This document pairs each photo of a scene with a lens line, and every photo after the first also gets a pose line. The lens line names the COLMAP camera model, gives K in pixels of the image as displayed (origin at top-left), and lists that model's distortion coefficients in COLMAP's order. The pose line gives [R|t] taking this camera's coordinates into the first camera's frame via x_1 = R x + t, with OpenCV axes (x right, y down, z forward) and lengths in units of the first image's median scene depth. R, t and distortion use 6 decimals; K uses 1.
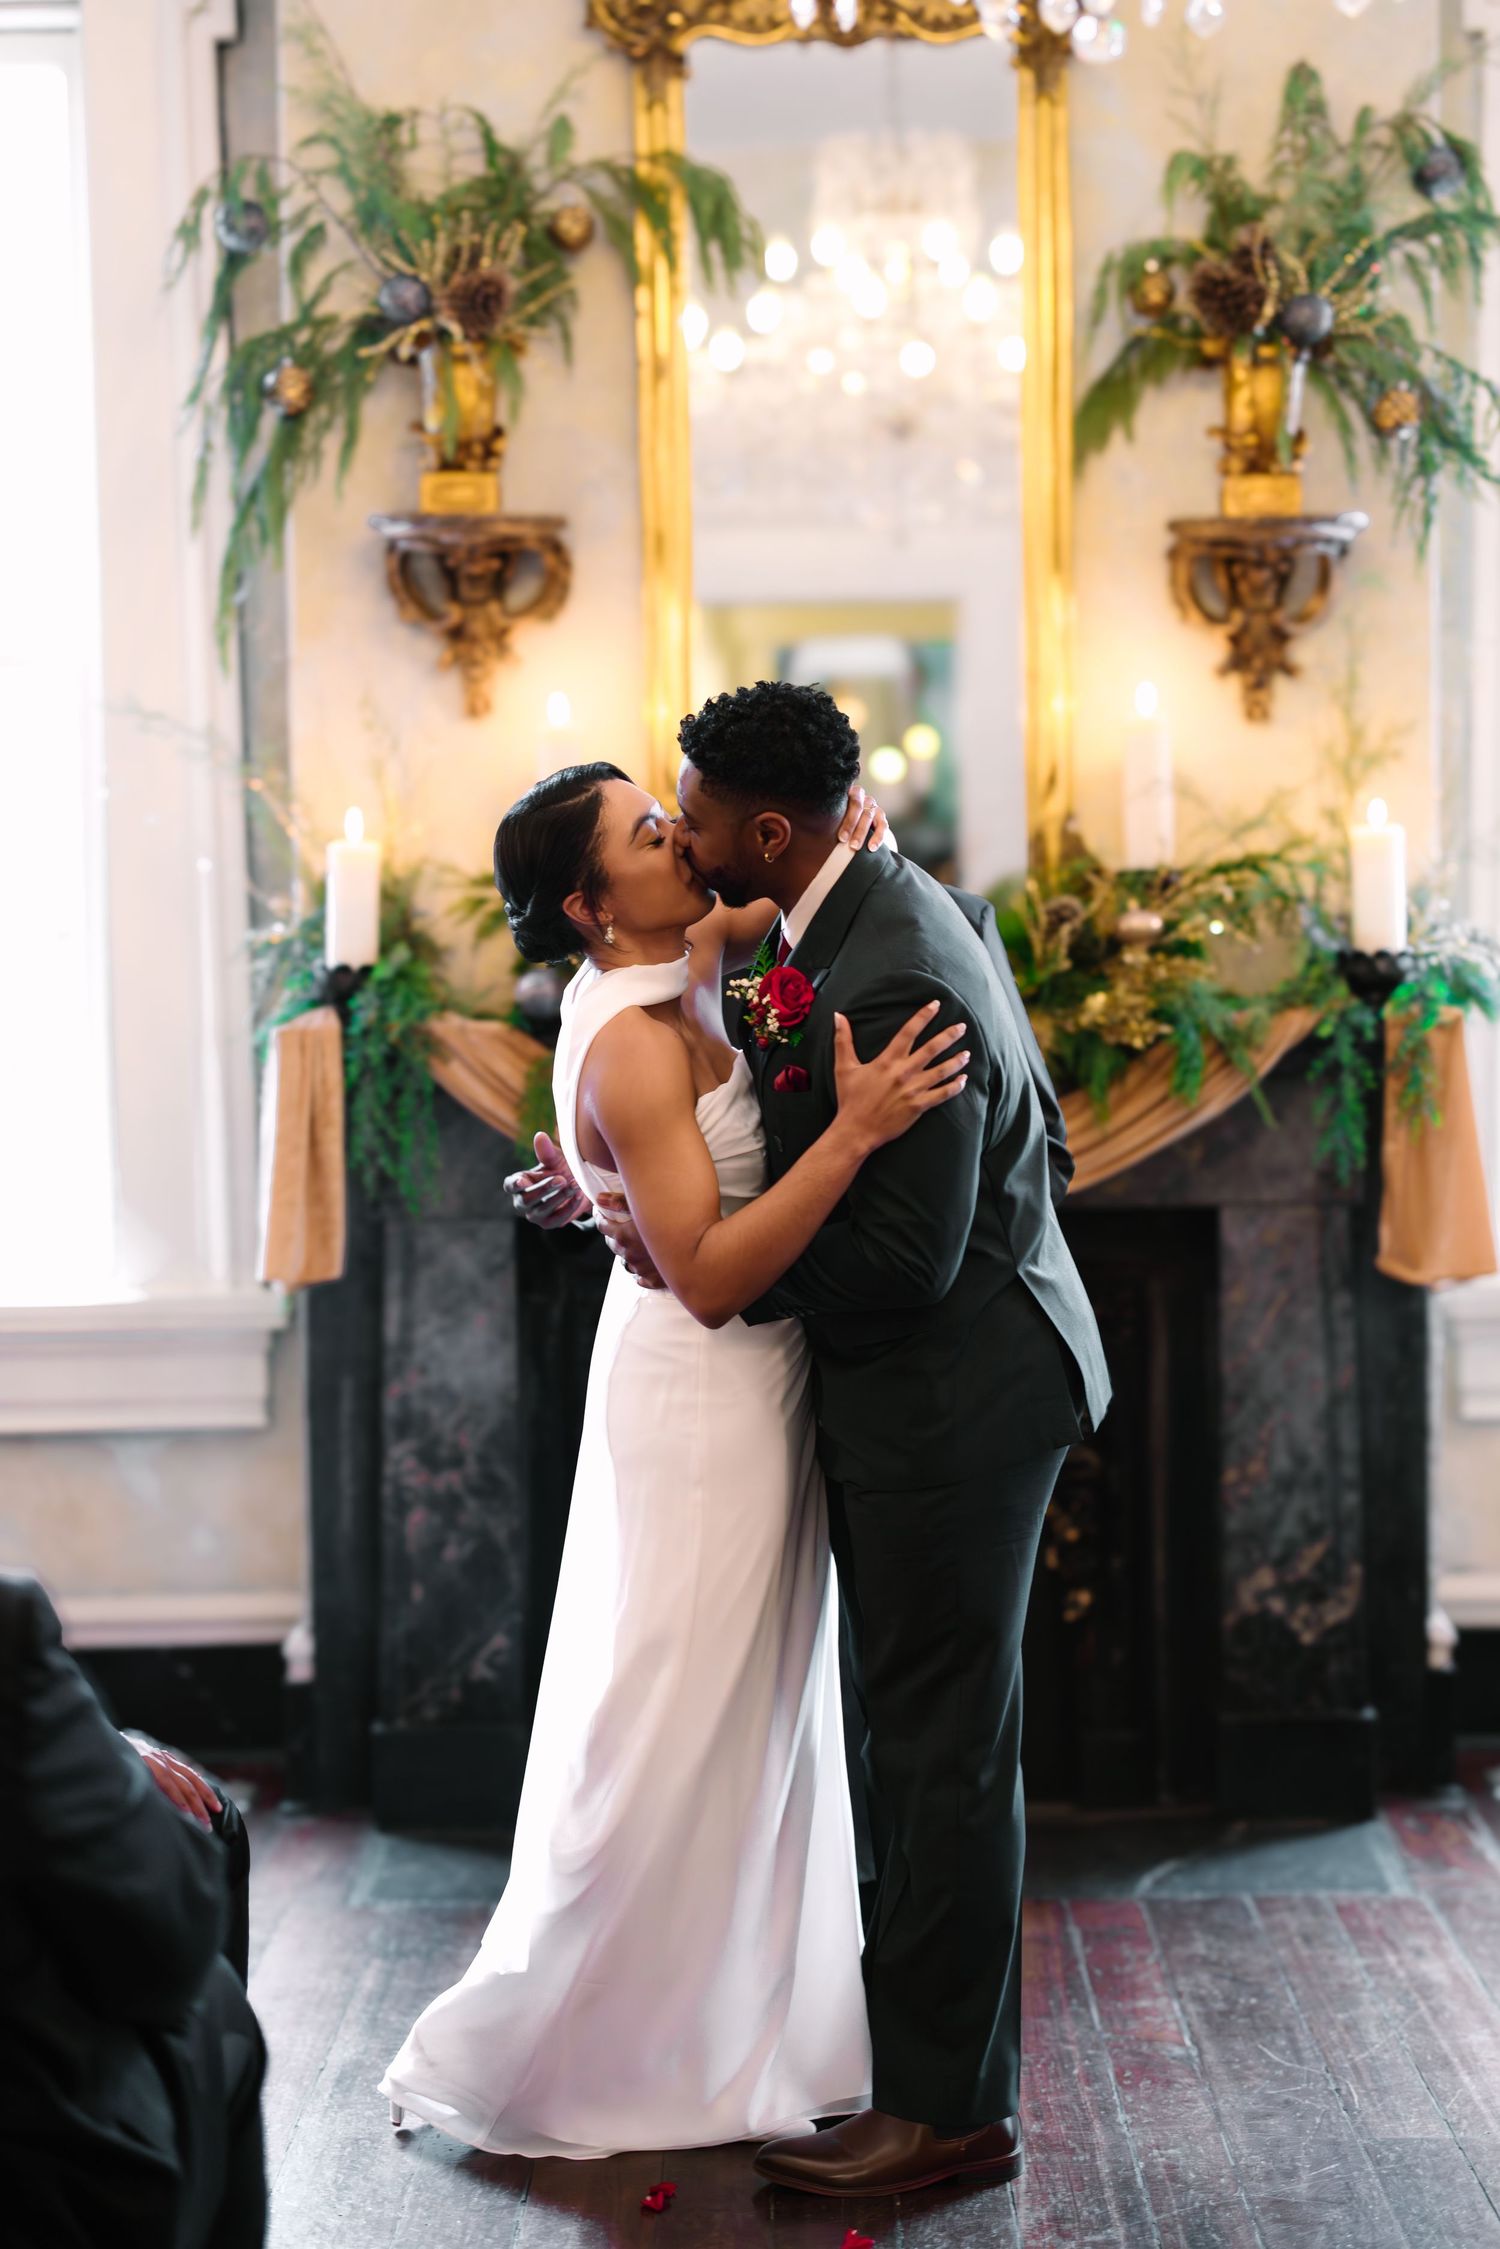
lens RADIAL K [[3505.6, 0, 750.0], [0, 3505.6, 1124.5], [0, 0, 1]] dist [0.001816, 0.058169]
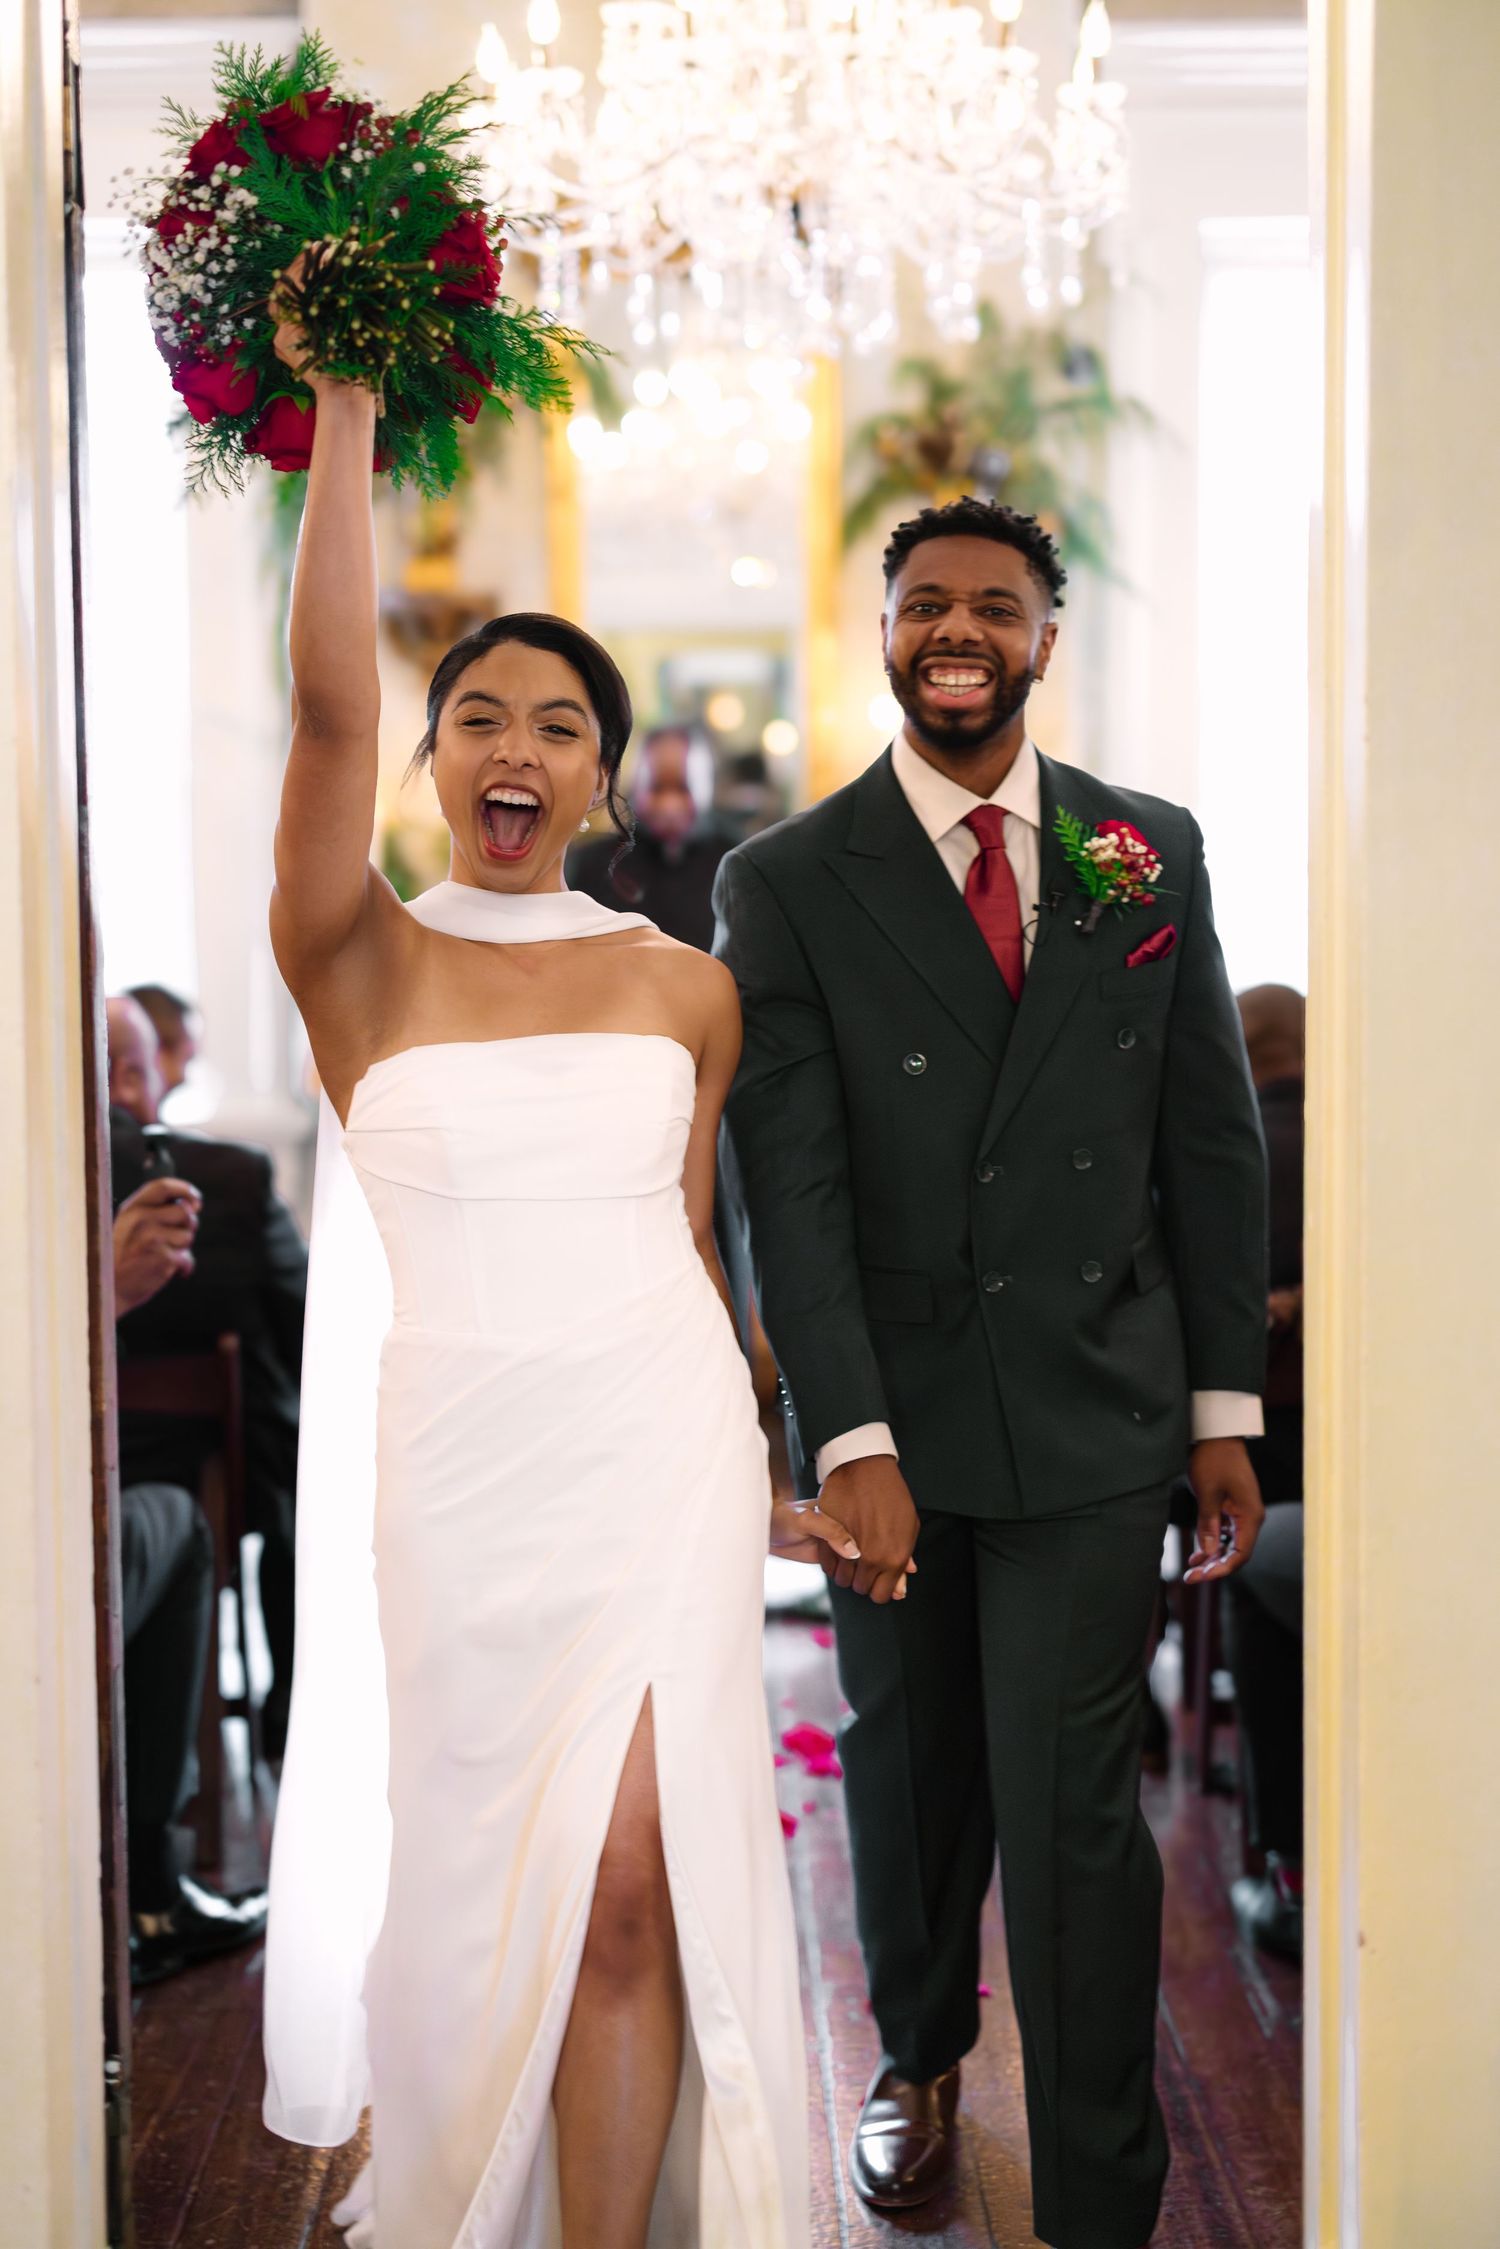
lens RADIAL K [[3240.0, 0, 750.0], [0, 3240.0, 1124.5], [0, 0, 1]] dist [0.009802, -0.038421]
pose [[0.999323, 0.001332, 0.036778, 0.003862], [-0.001738, 0.999938, 0.010996, 0.041181], [-0.036761, -0.011052, 0.999263, -0.404566]]
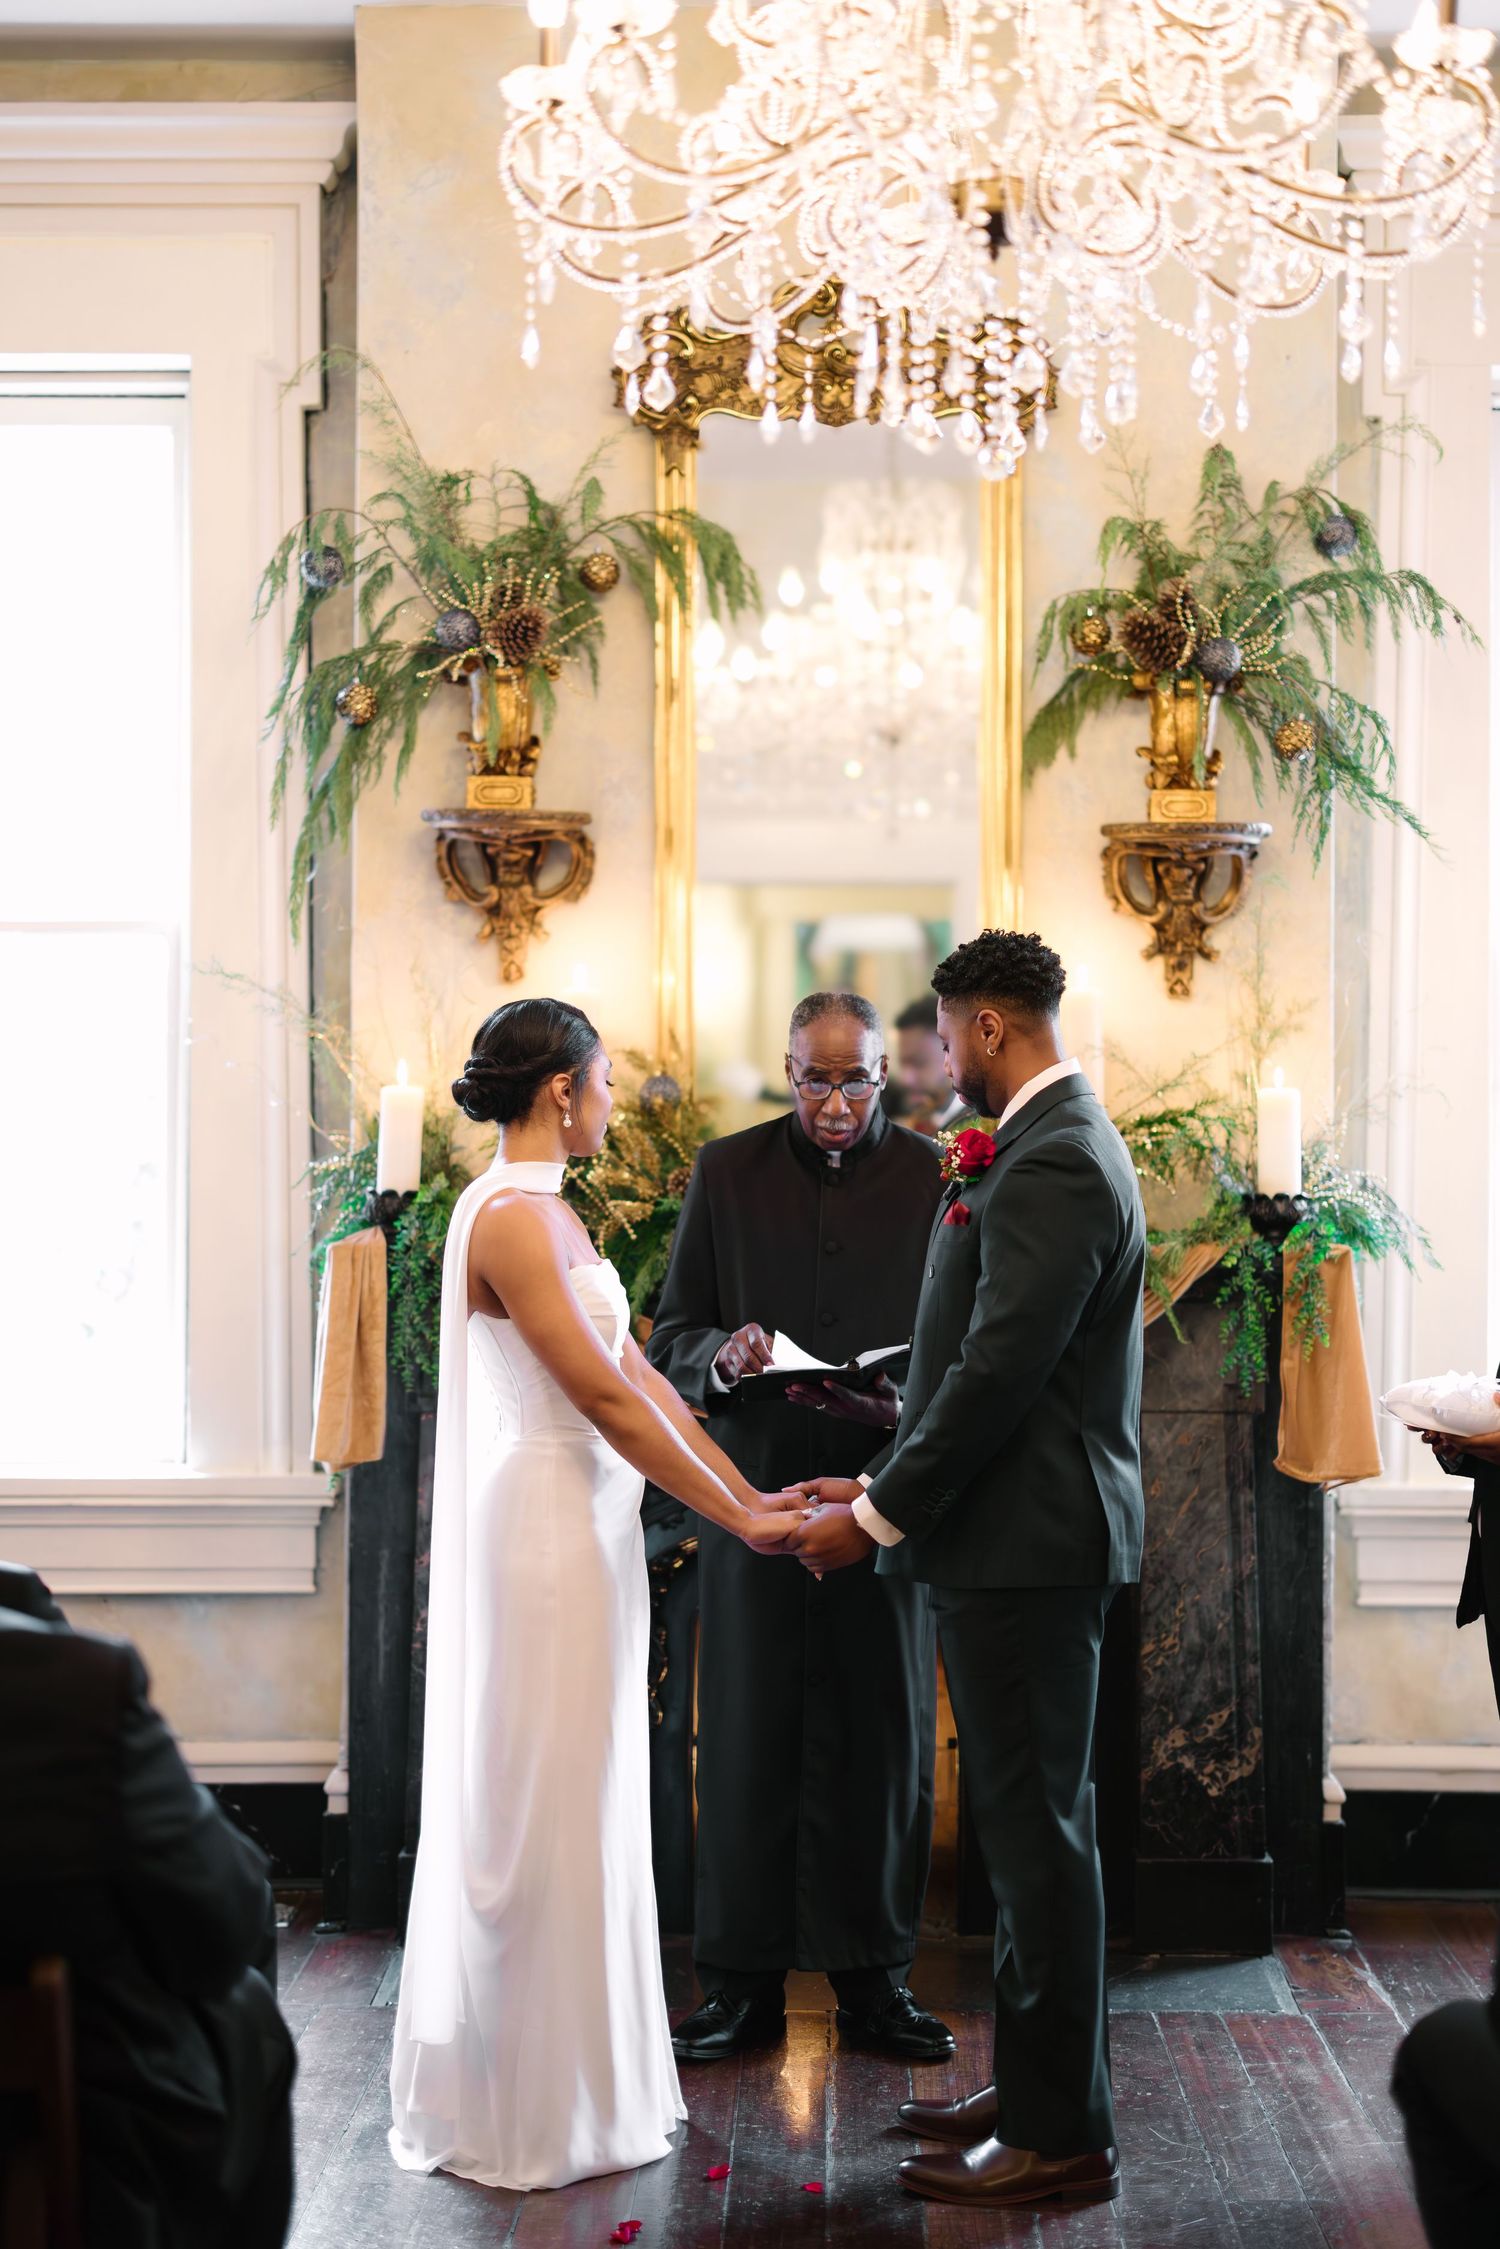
lens RADIAL K [[3240.0, 0, 750.0], [0, 3240.0, 1124.5], [0, 0, 1]] dist [0.009802, -0.038421]
pose [[0.999811, 0.017713, -0.008001, 0.011771], [-0.018246, 0.997211, -0.072368, 0.008217], [0.006697, 0.072500, 0.997346, -0.076139]]
